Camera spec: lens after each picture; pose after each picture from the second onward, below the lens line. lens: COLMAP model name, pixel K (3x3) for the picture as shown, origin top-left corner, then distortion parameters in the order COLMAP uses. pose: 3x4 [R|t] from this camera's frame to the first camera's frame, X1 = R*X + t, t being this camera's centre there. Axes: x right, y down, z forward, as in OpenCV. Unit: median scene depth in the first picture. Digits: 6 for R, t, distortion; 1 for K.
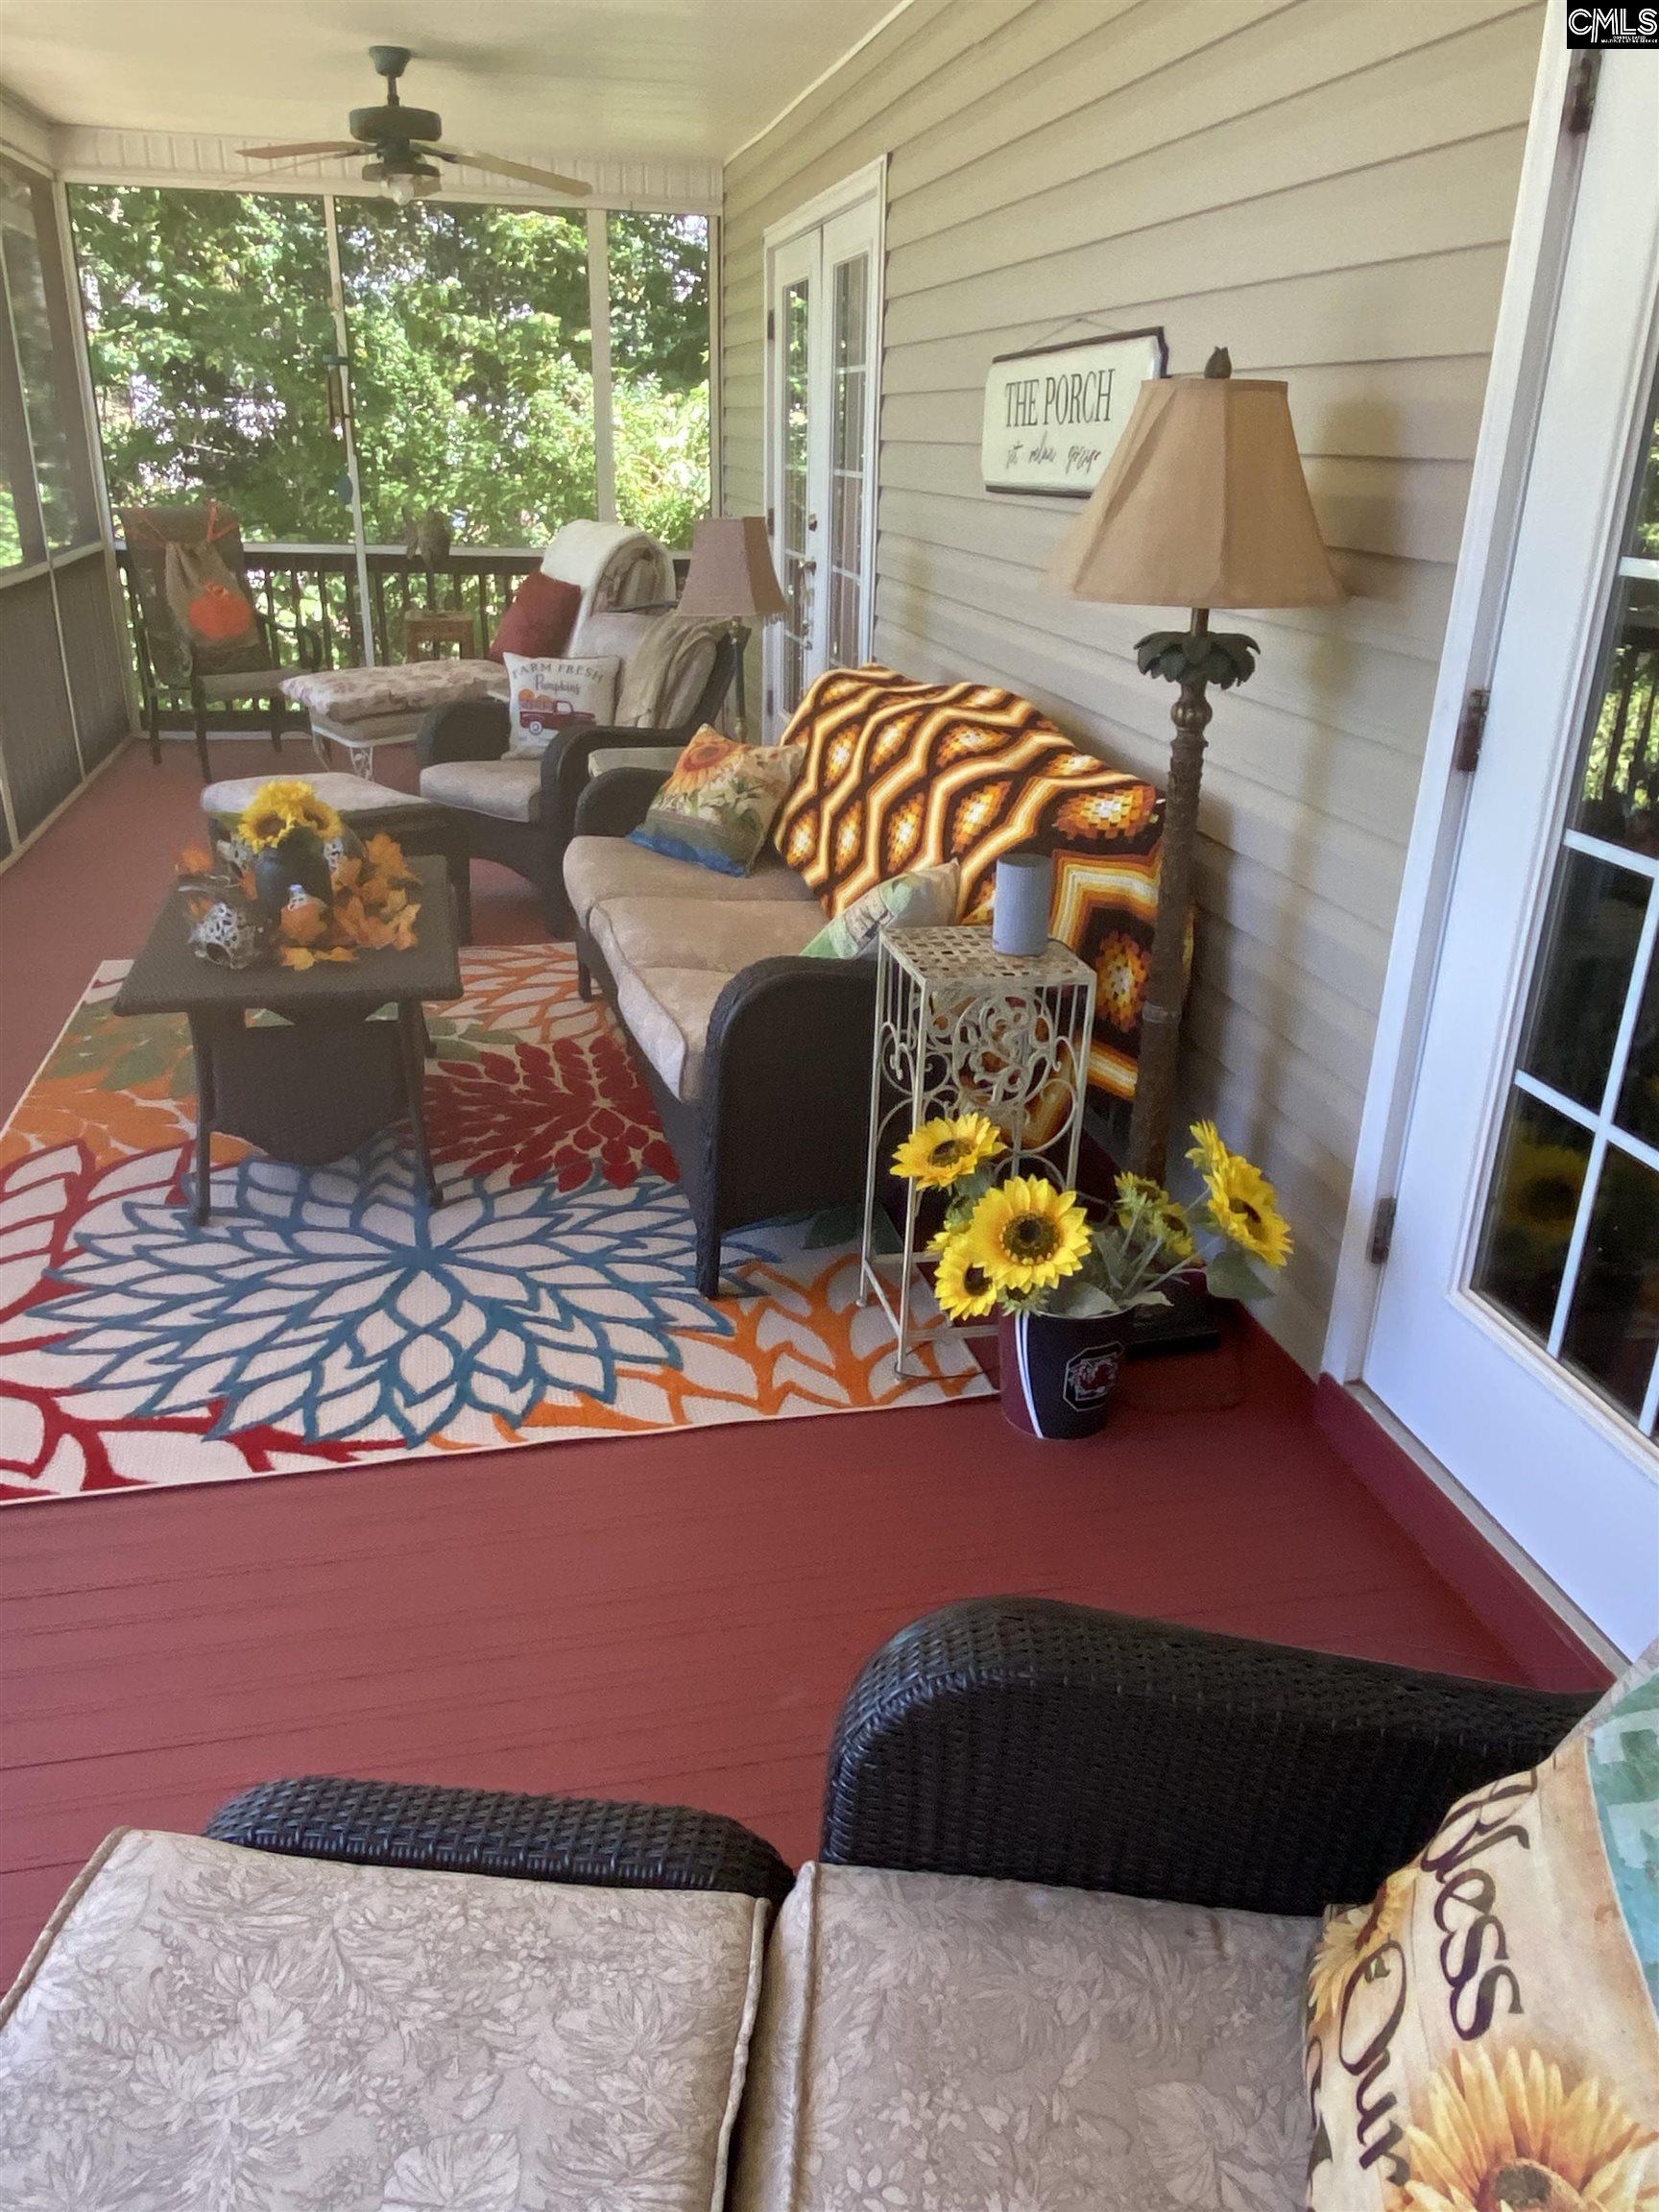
lens RADIAL K [[1578.2, 0, 829.5], [0, 1578.2, 1106.0], [0, 0, 1]] dist [0.100359, -0.121476]
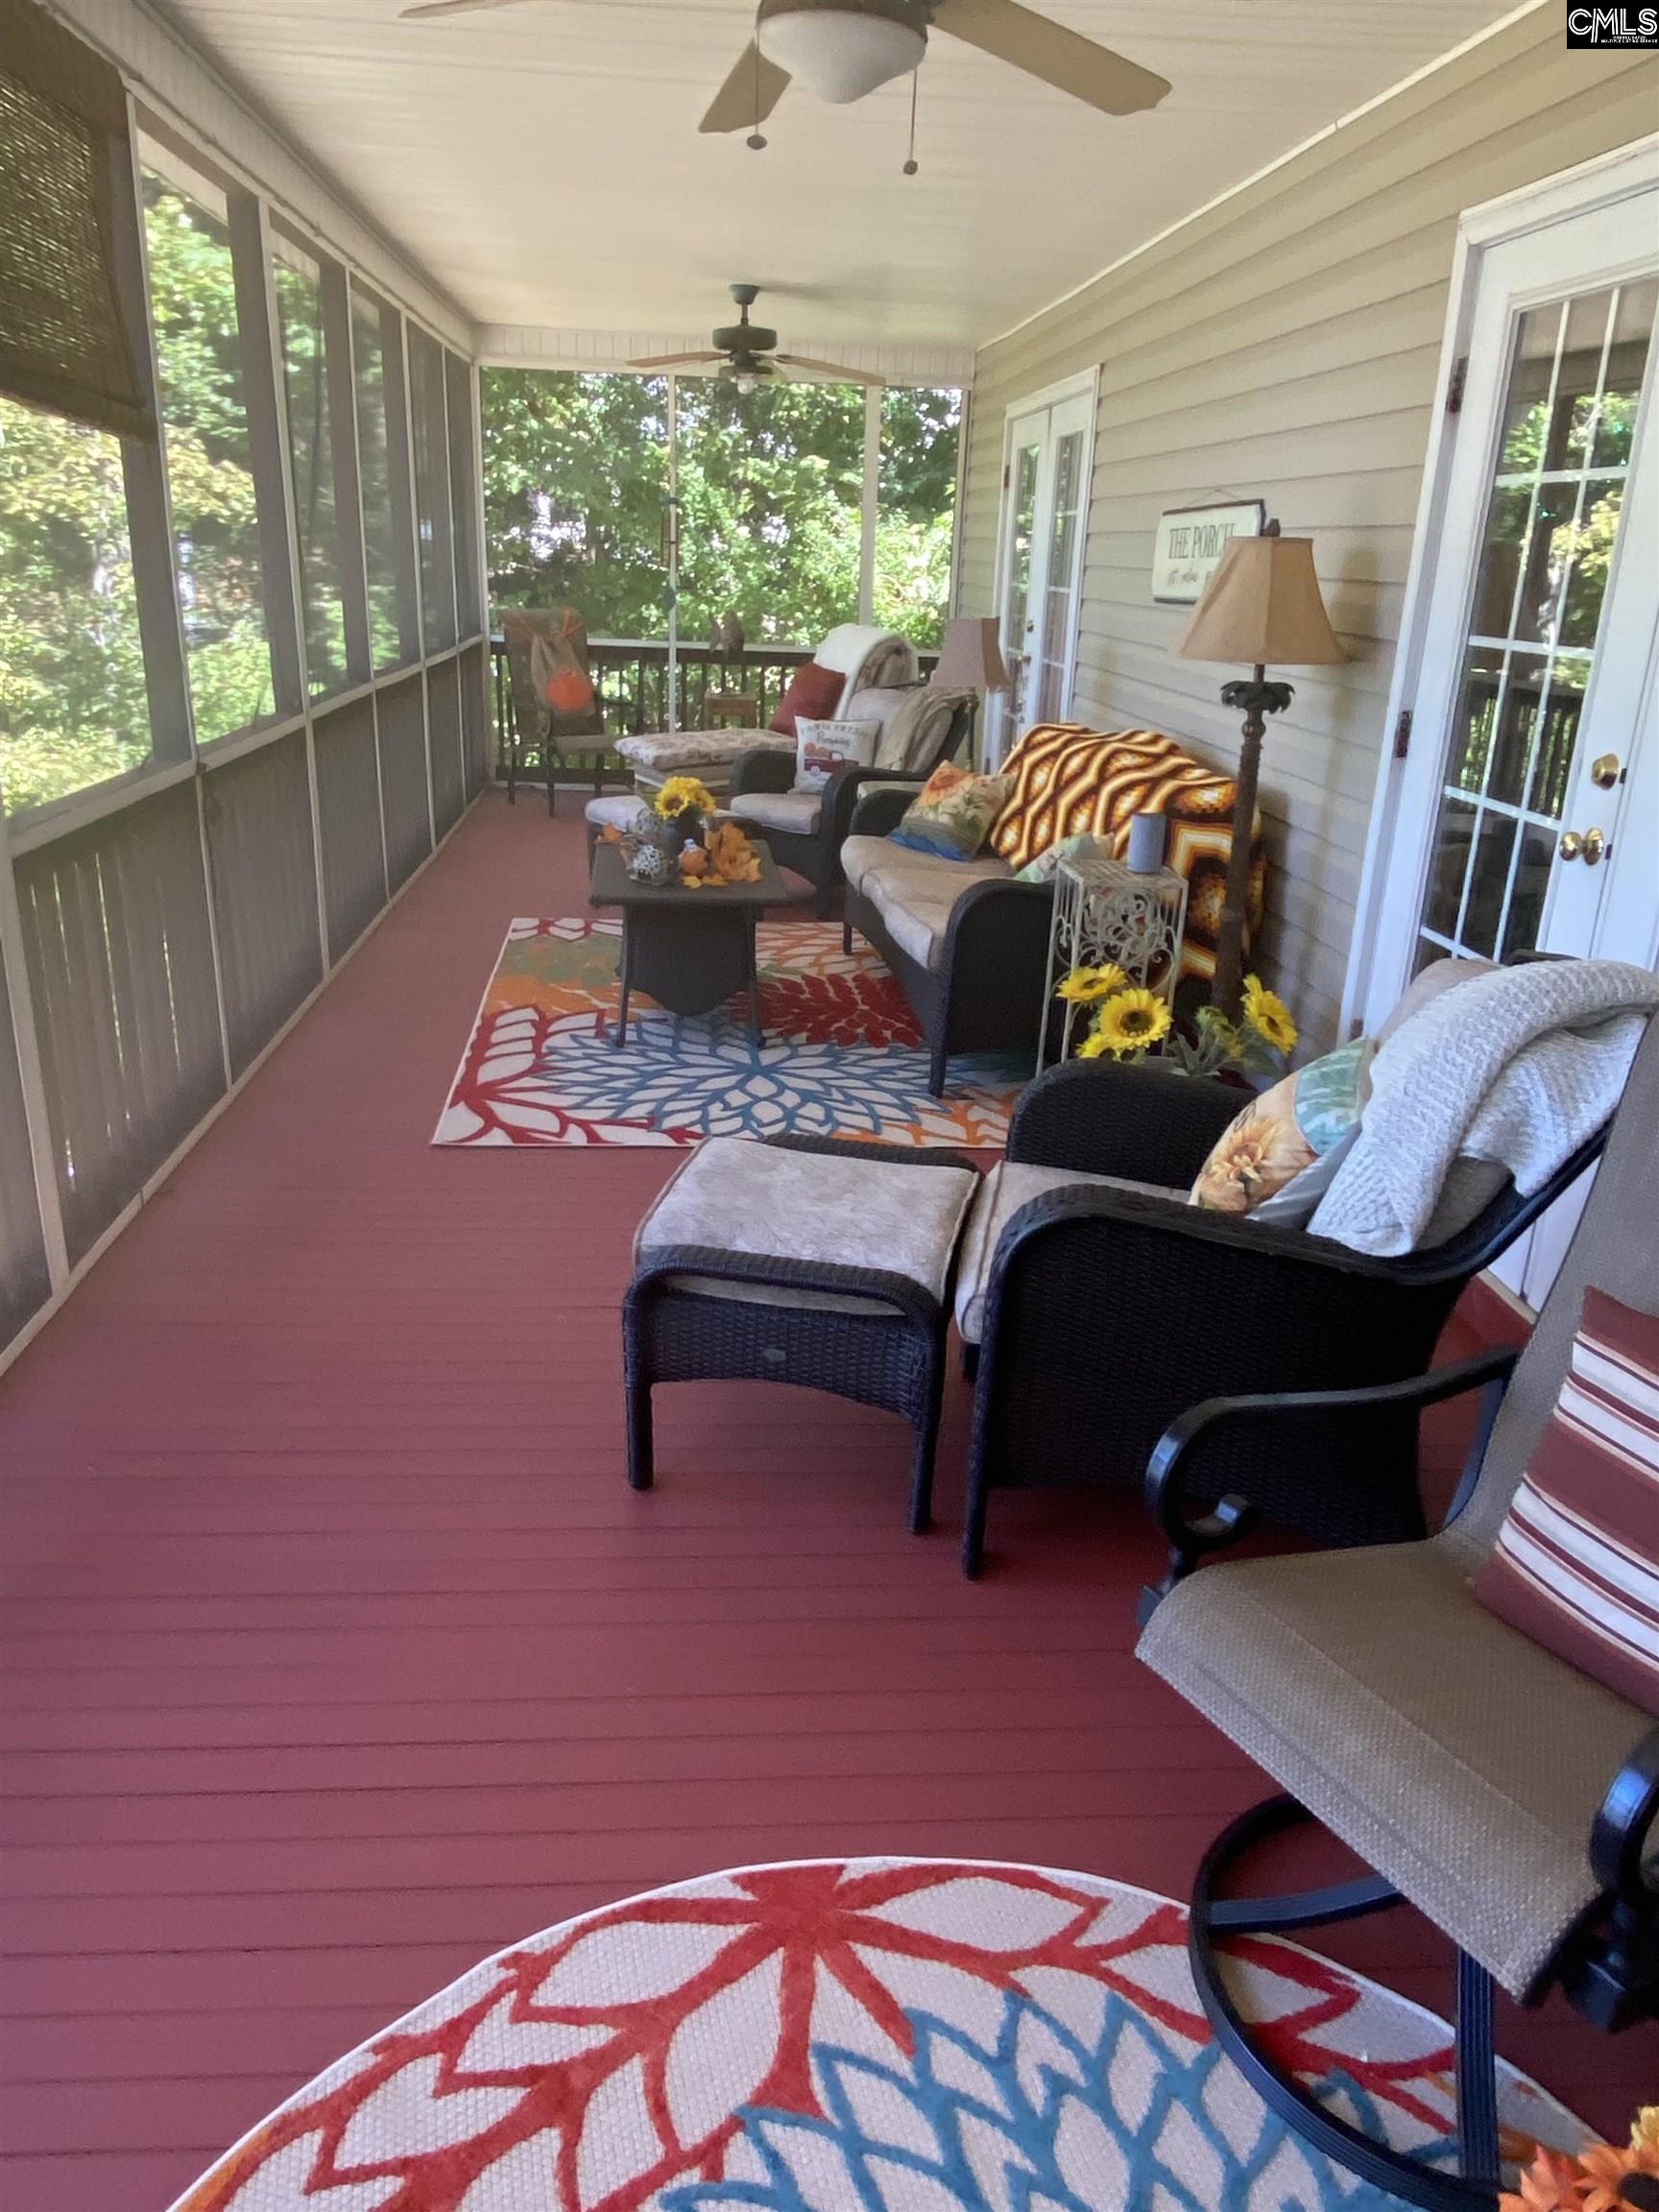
lens RADIAL K [[1578.2, 0, 829.5], [0, 1578.2, 1106.0], [0, 0, 1]] dist [0.100359, -0.121476]
pose [[0.991413, 0.053902, -0.119141, 0.005178], [-0.061417, 0.996287, -0.060333, 0.207989], [0.115446, 0.067133, 0.991043, -0.515346]]
